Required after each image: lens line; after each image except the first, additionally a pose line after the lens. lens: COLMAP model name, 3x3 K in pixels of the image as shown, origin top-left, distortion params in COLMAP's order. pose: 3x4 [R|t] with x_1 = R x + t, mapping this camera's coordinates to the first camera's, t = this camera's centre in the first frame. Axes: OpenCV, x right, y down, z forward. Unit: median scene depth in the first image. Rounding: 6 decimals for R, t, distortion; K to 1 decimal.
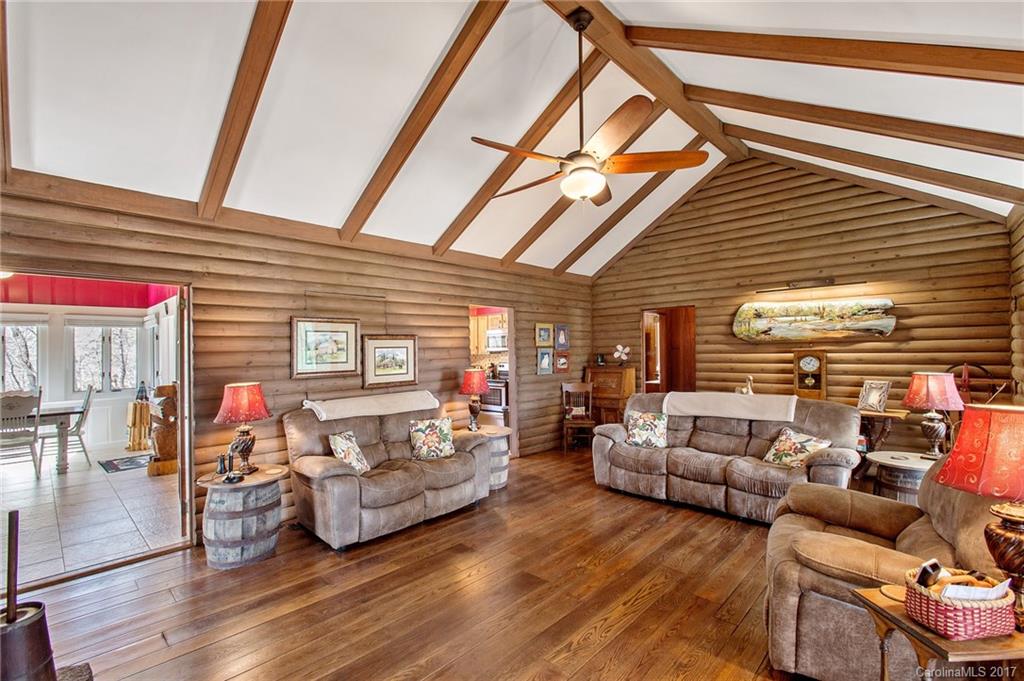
lens RADIAL K [[450.6, 0, 512.0], [0, 450.6, 340.5], [0, 0, 1]] dist [0.001411, 0.000206]
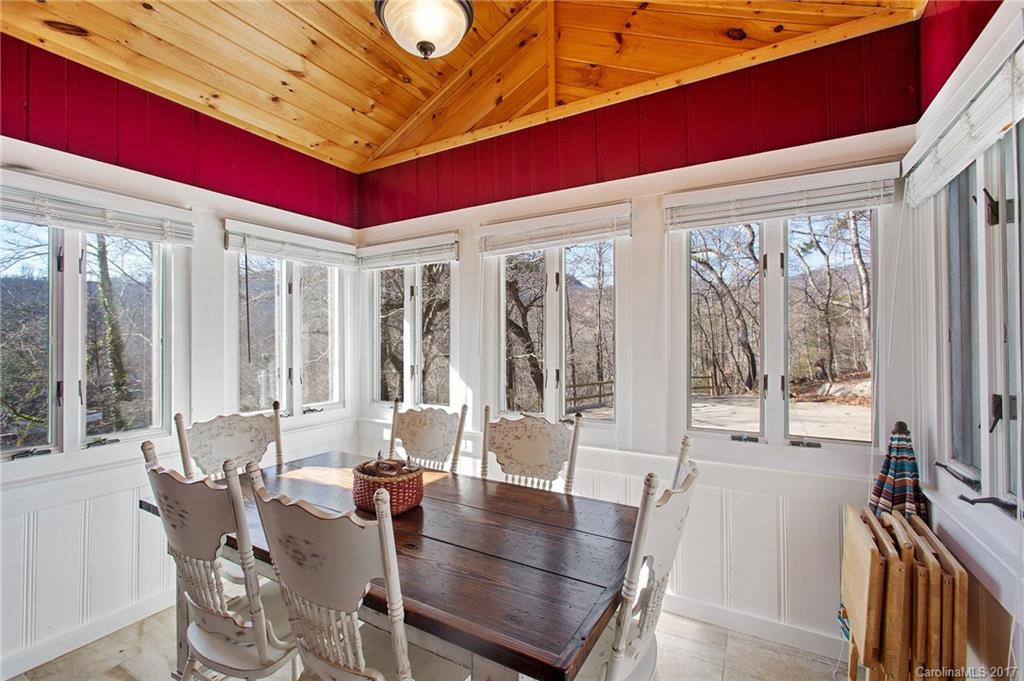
lens RADIAL K [[450.6, 0, 512.0], [0, 450.6, 340.5], [0, 0, 1]] dist [0.001411, 0.000206]
pose [[0.245568, 0.015678, -0.969253, -0.540505], [0.018736, 0.999606, 0.020915, 0.030816], [0.969198, -0.023296, 0.245177, 0.628281]]
